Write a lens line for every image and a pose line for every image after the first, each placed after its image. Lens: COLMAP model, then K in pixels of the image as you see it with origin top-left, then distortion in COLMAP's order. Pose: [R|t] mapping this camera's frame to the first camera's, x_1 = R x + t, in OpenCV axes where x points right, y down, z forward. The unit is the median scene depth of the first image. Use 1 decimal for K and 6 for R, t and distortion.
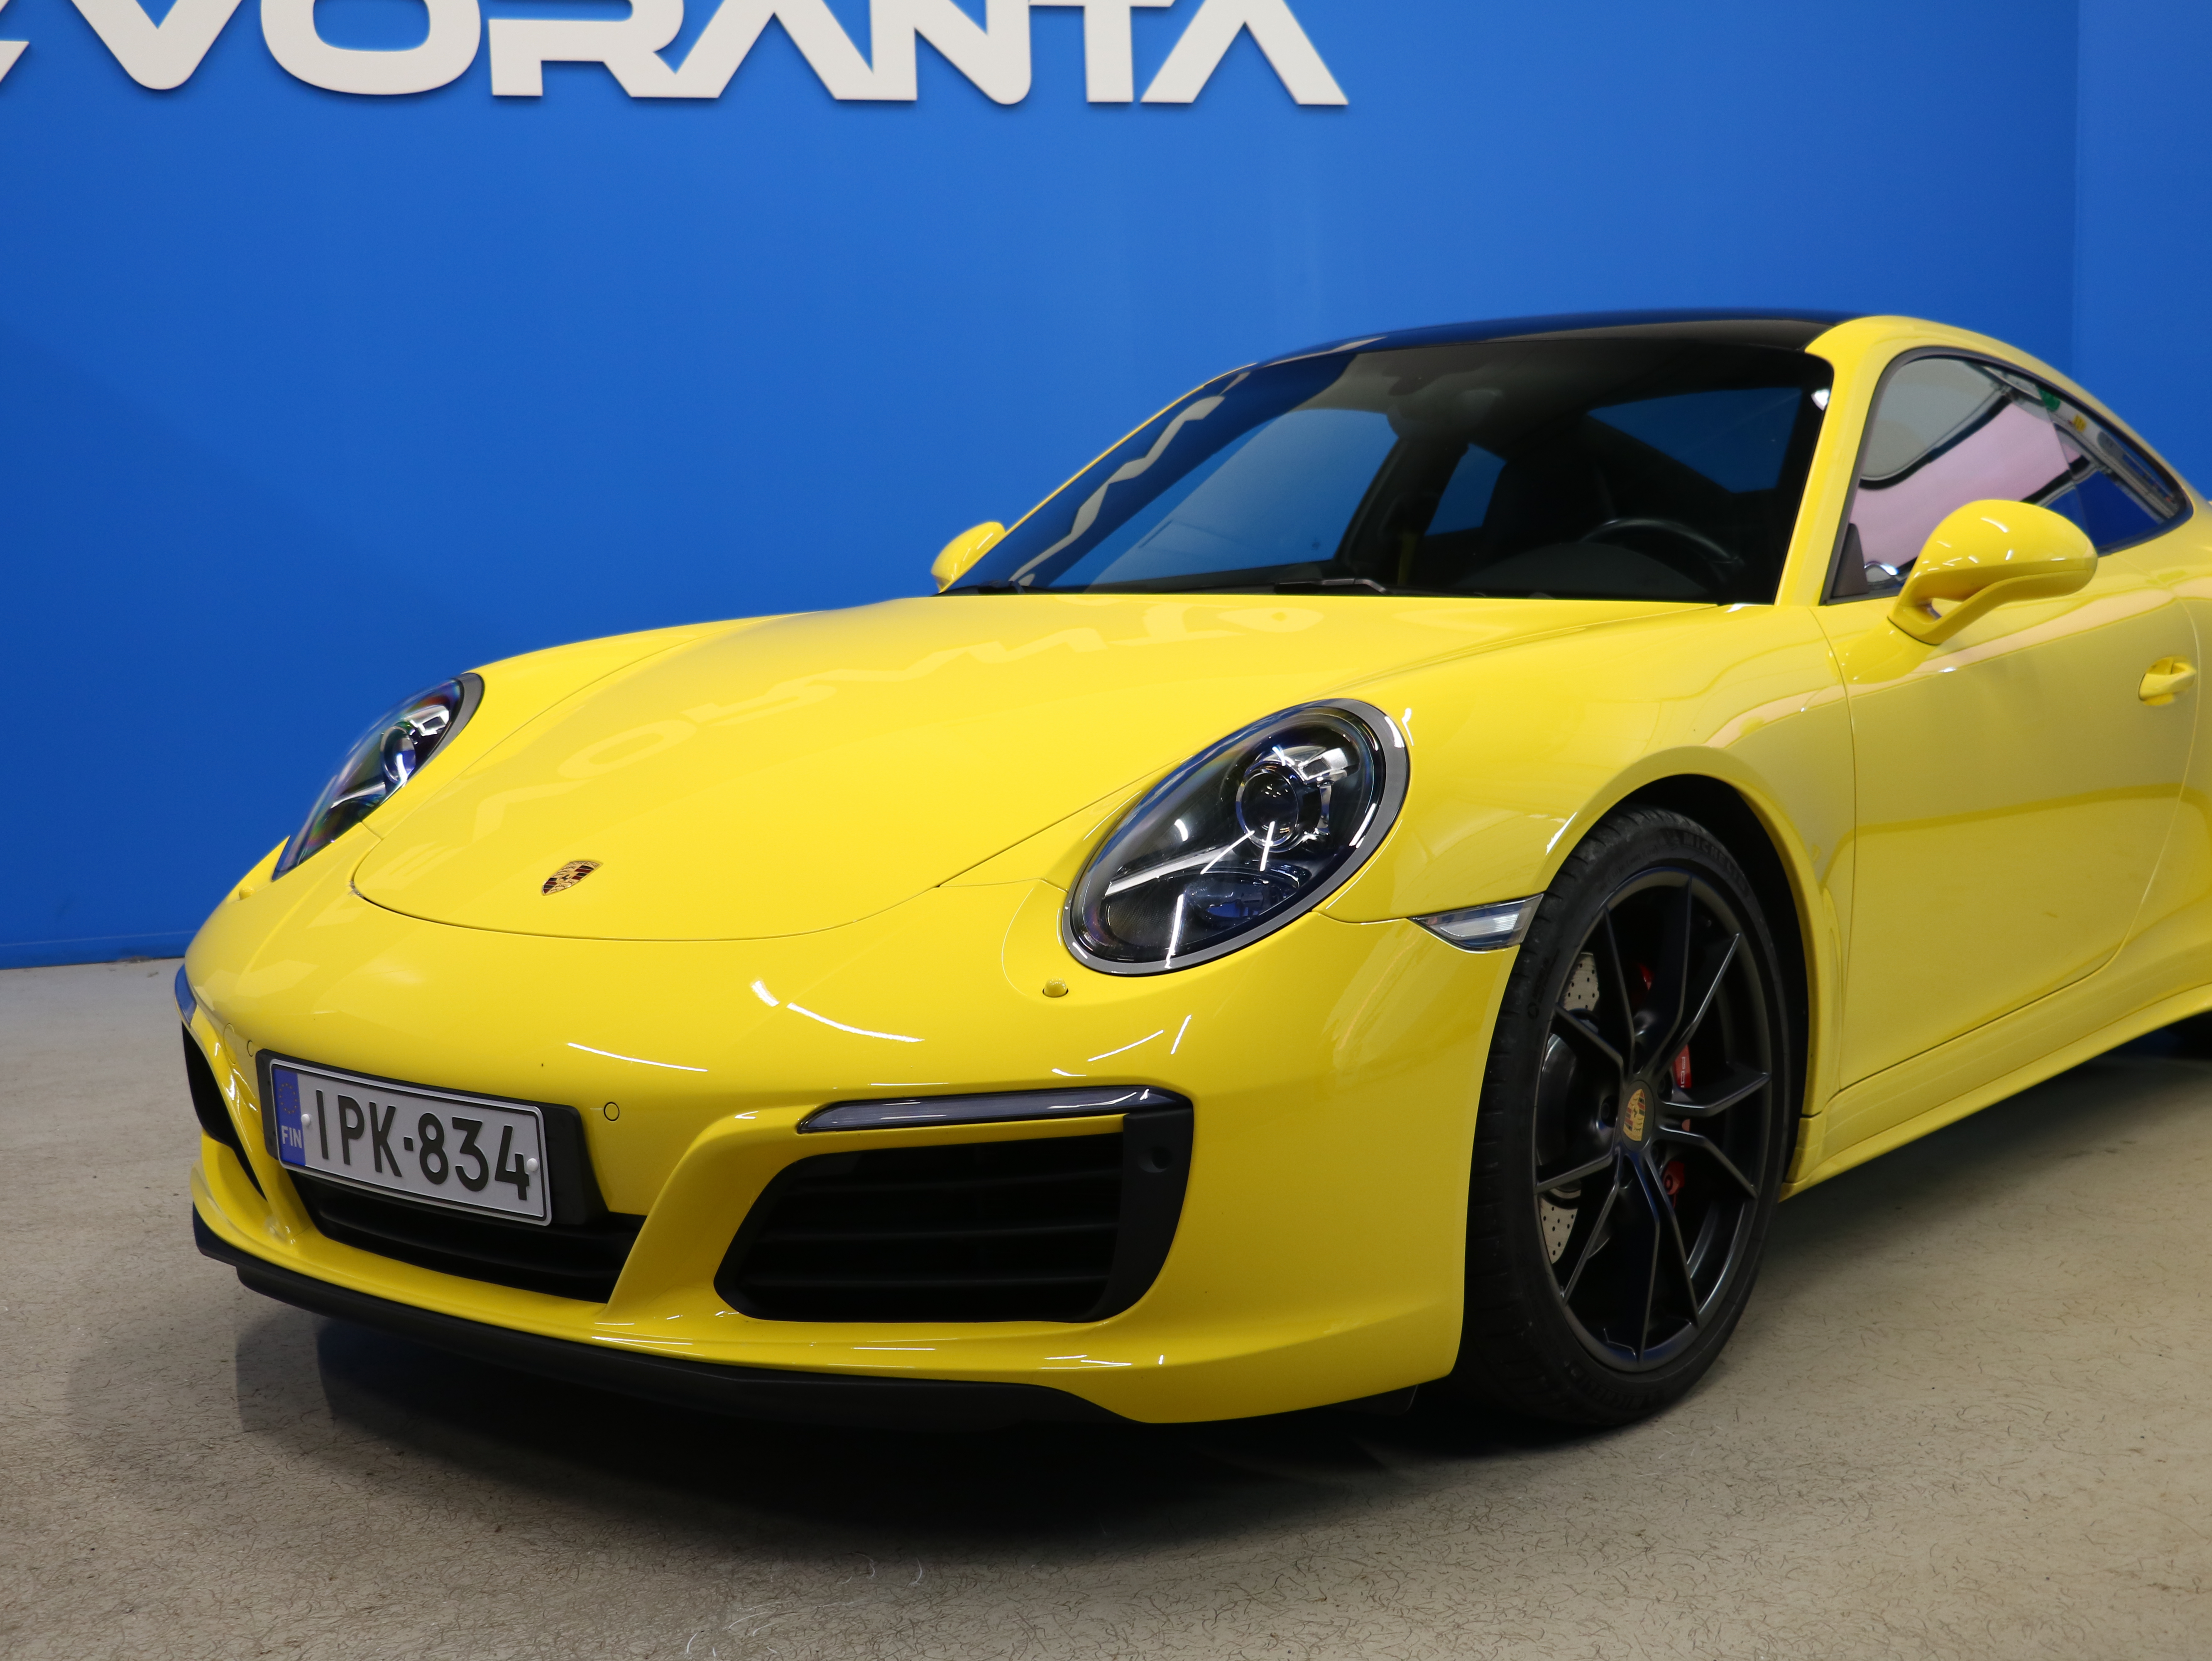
lens RADIAL K [[2692.7, 0, 1106.0], [0, 2692.7, 830.5], [0, 0, 1]] dist [0.022526, -0.047091]
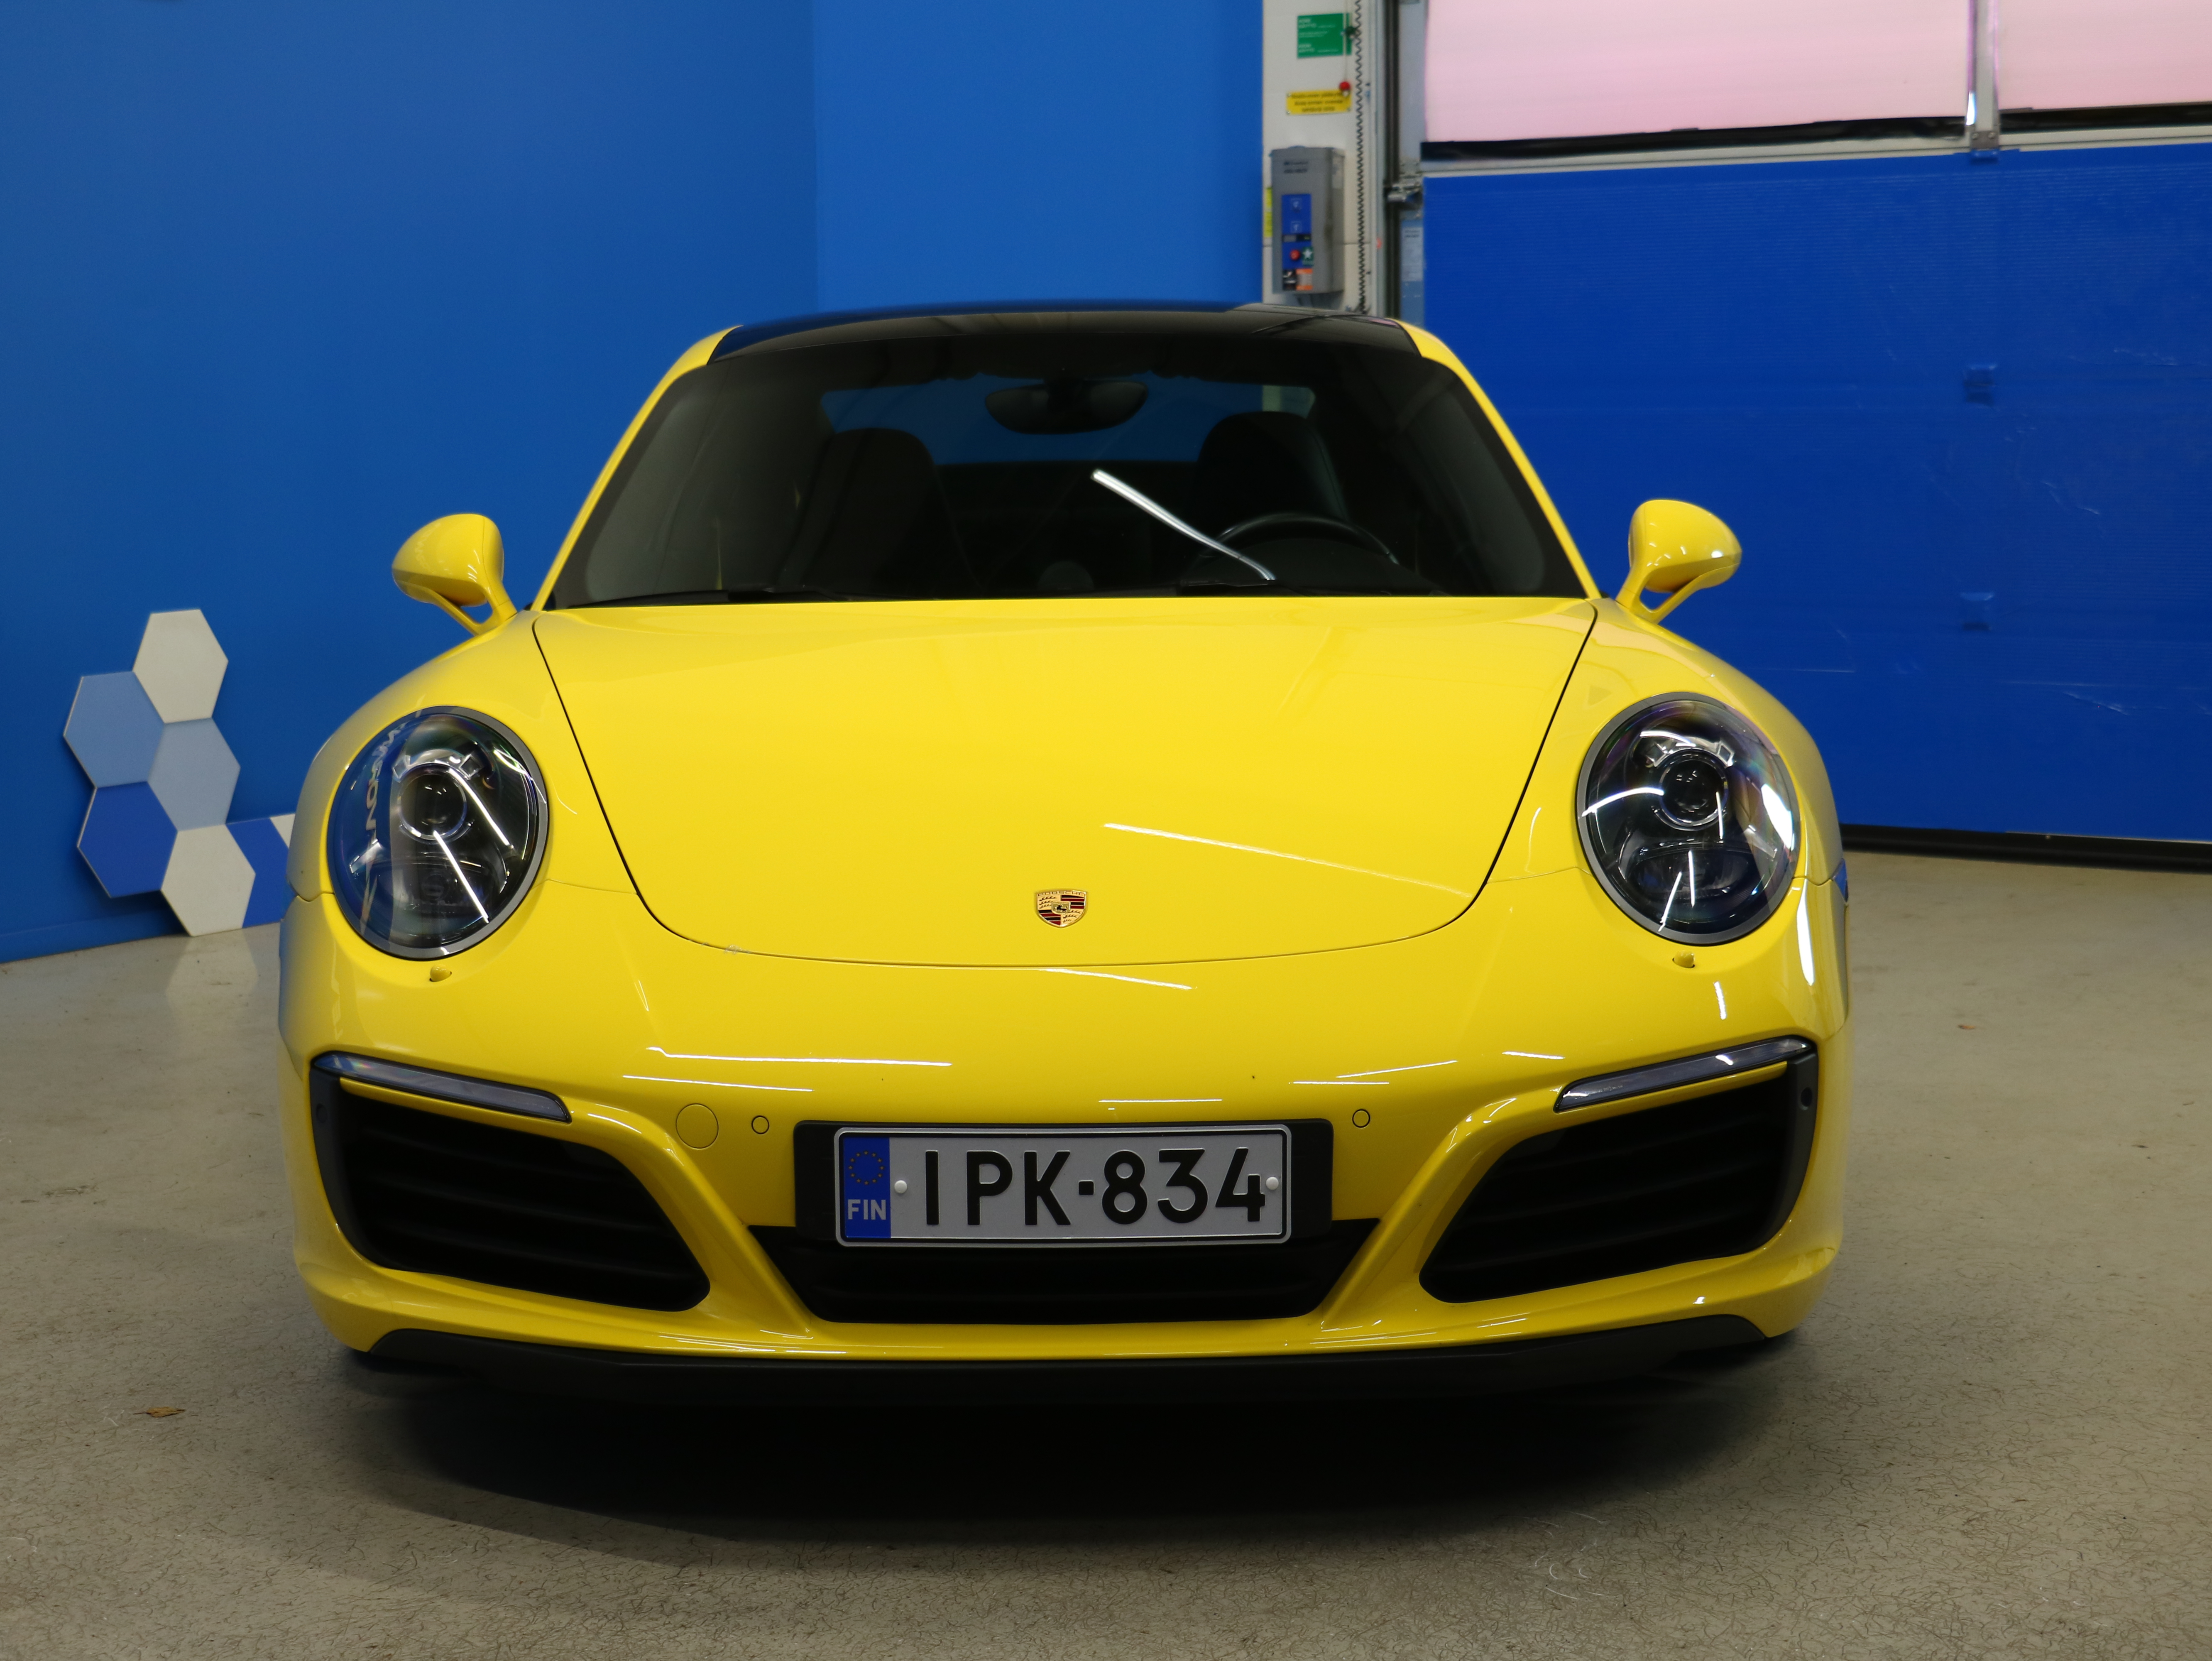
lens RADIAL K [[3438.9, 0, 1106.0], [0, 3438.9, 830.5], [0, 0, 1]] dist [-0.019103, 0.091240]
pose [[0.794560, -0.059269, 0.604286, -1.009445], [0.065127, 0.997802, 0.012231, -0.026390], [-0.603683, 0.029637, 0.796673, 0.014019]]
